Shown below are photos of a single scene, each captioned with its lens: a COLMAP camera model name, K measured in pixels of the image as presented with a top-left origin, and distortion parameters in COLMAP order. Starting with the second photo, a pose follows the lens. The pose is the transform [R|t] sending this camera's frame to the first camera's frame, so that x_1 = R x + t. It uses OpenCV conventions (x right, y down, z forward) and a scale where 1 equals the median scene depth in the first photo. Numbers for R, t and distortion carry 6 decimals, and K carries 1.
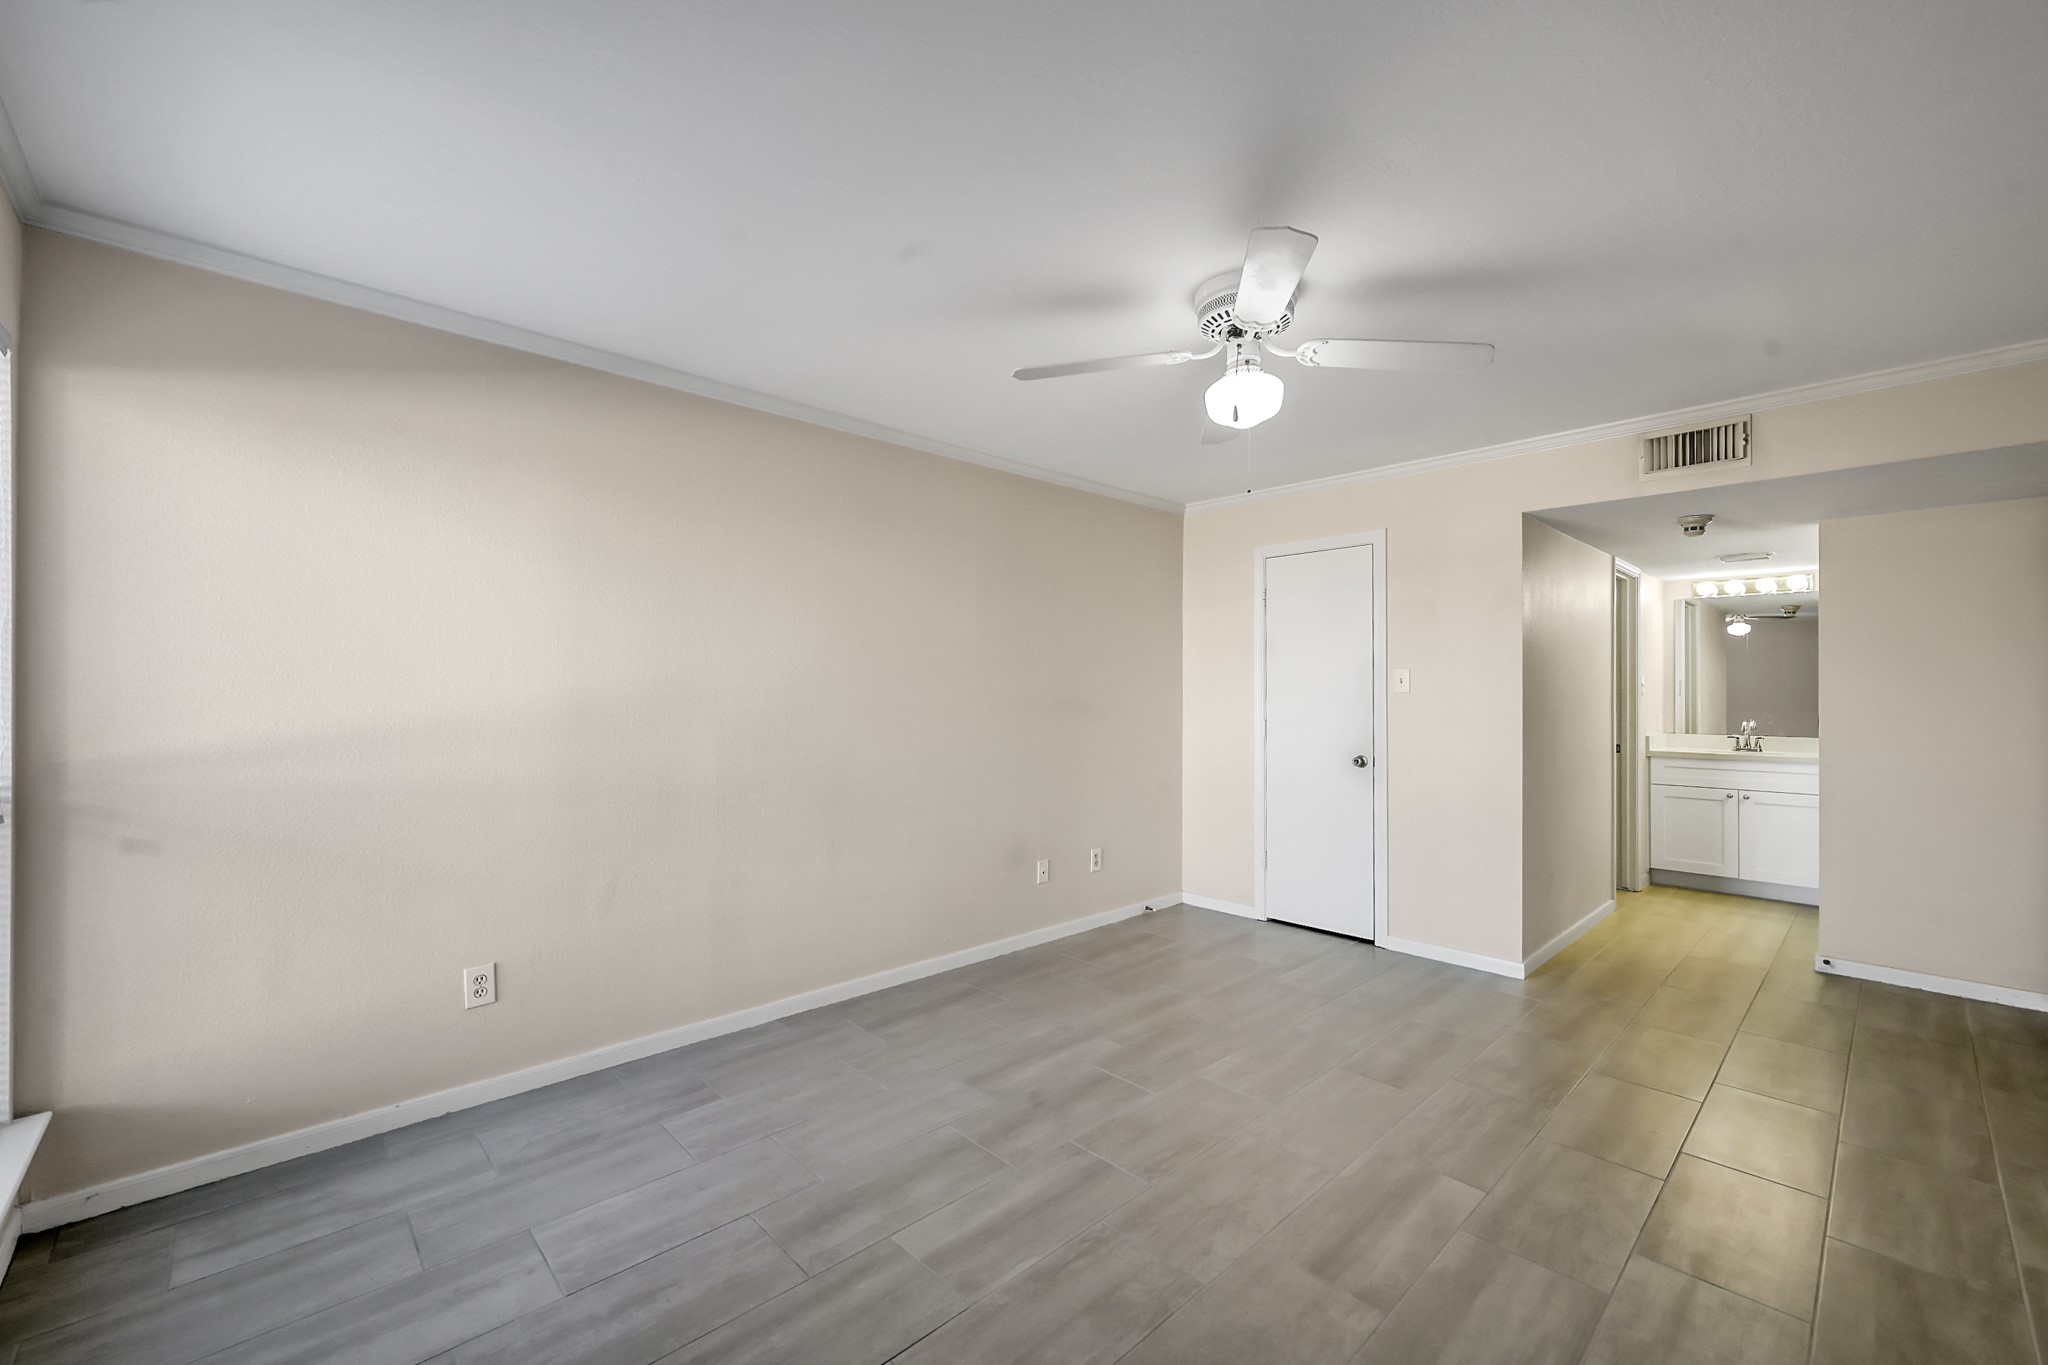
lens RADIAL K [[823.6, 0, 1025.3], [0, 823.6, 689.9], [0, 0, 1]] dist [0.001679, 0.000037]
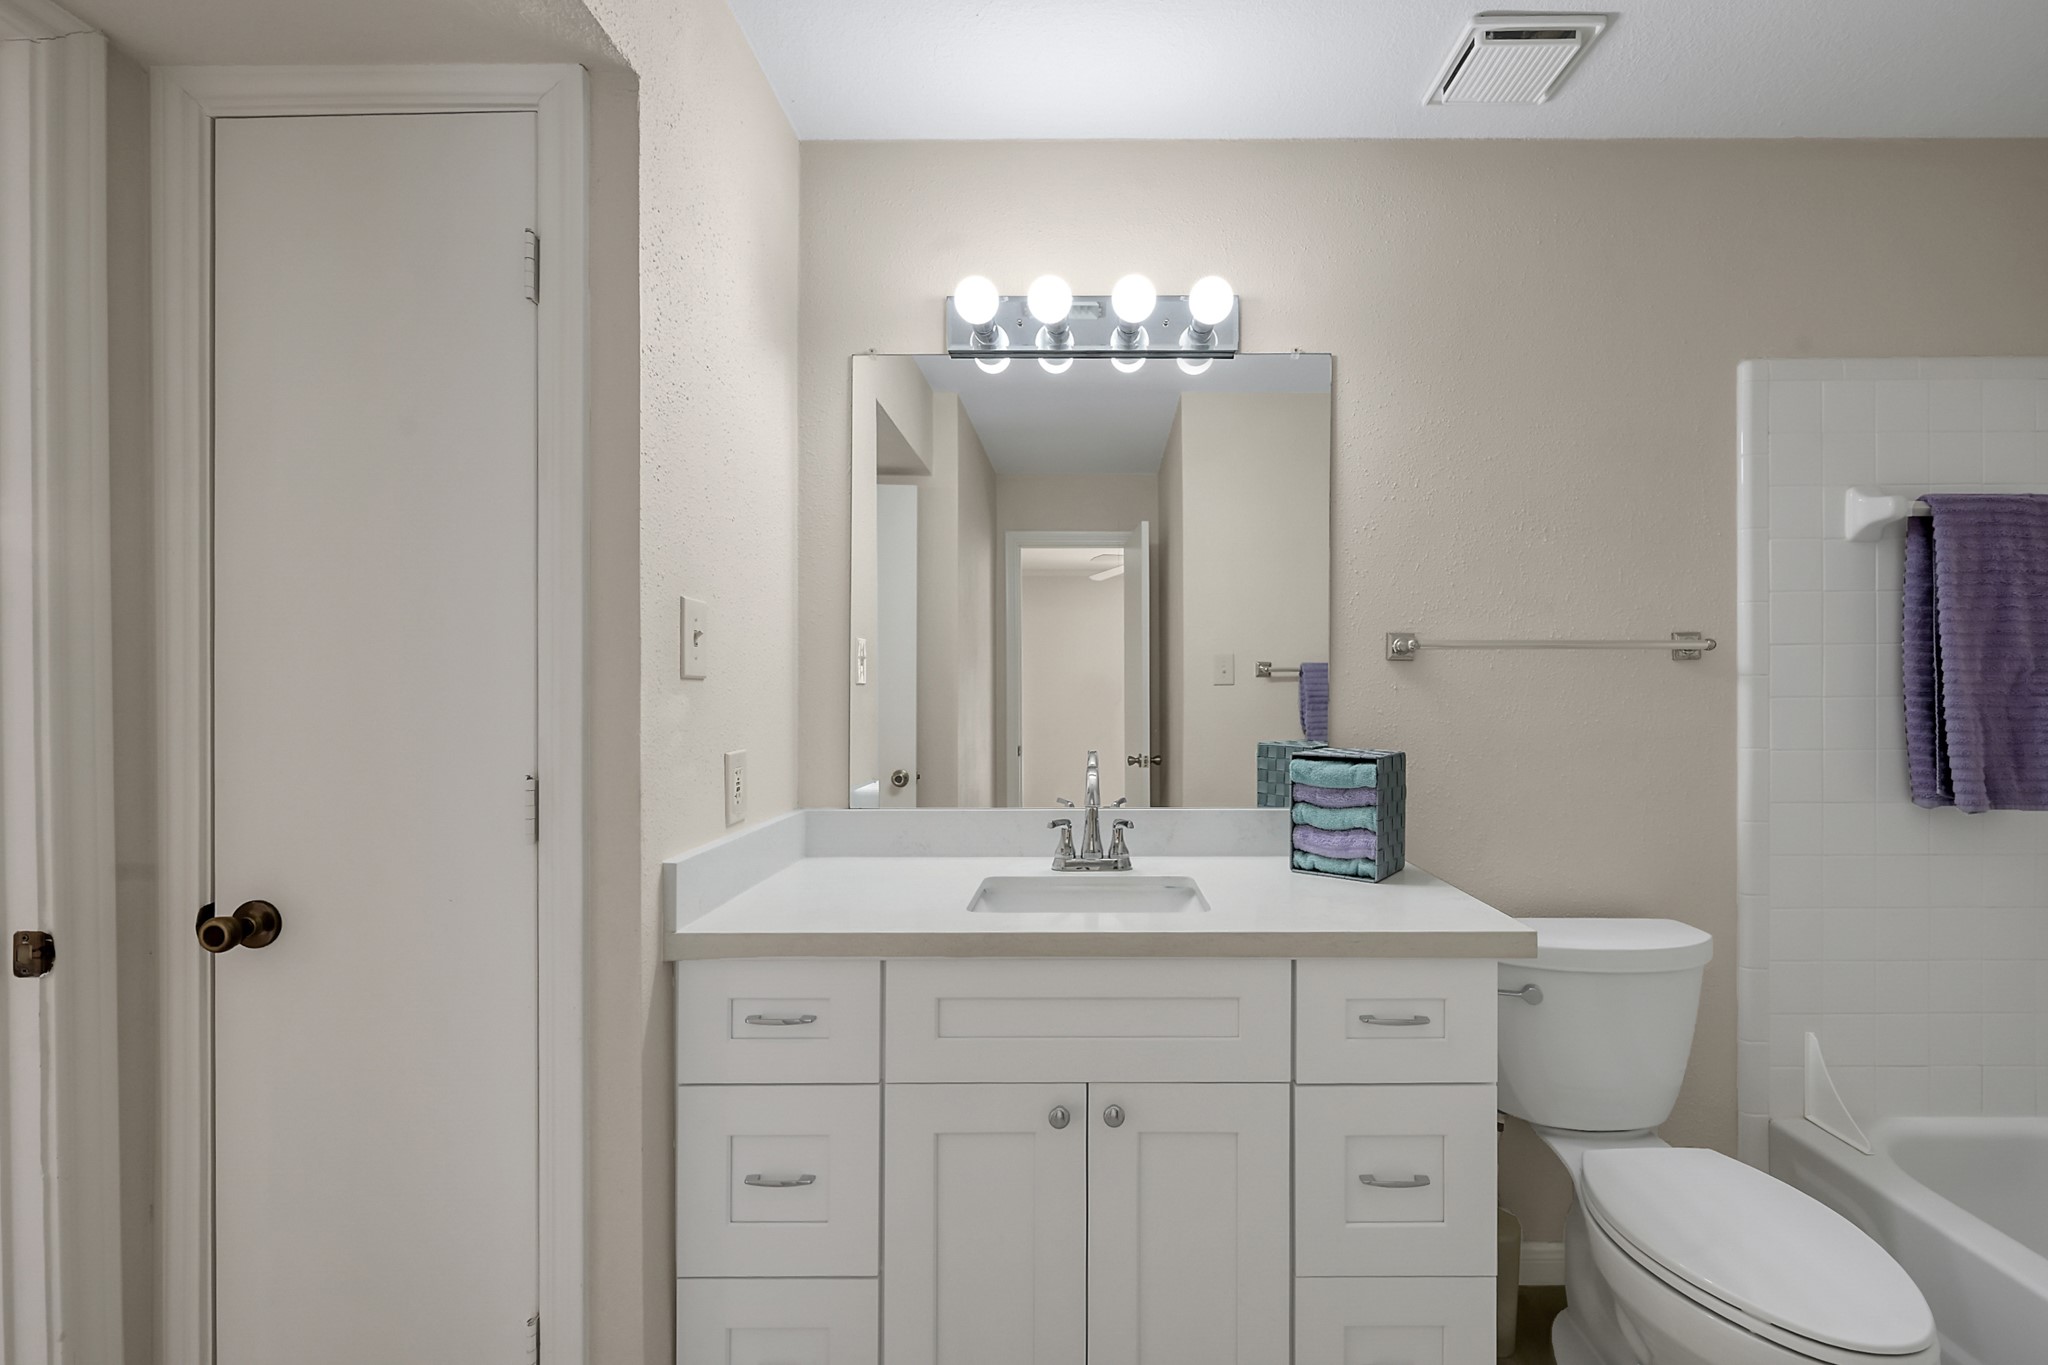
lens RADIAL K [[823.6, 0, 1026.9], [0, 823.6, 685.7], [0, 0, 1]] dist [0.001679, 0.000037]
pose [[0.691065, -0.003632, 0.722783, 0.703544], [0.000809, 0.999991, 0.004252, 0.020132], [-0.722792, -0.002354, 0.691062, 0.867314]]
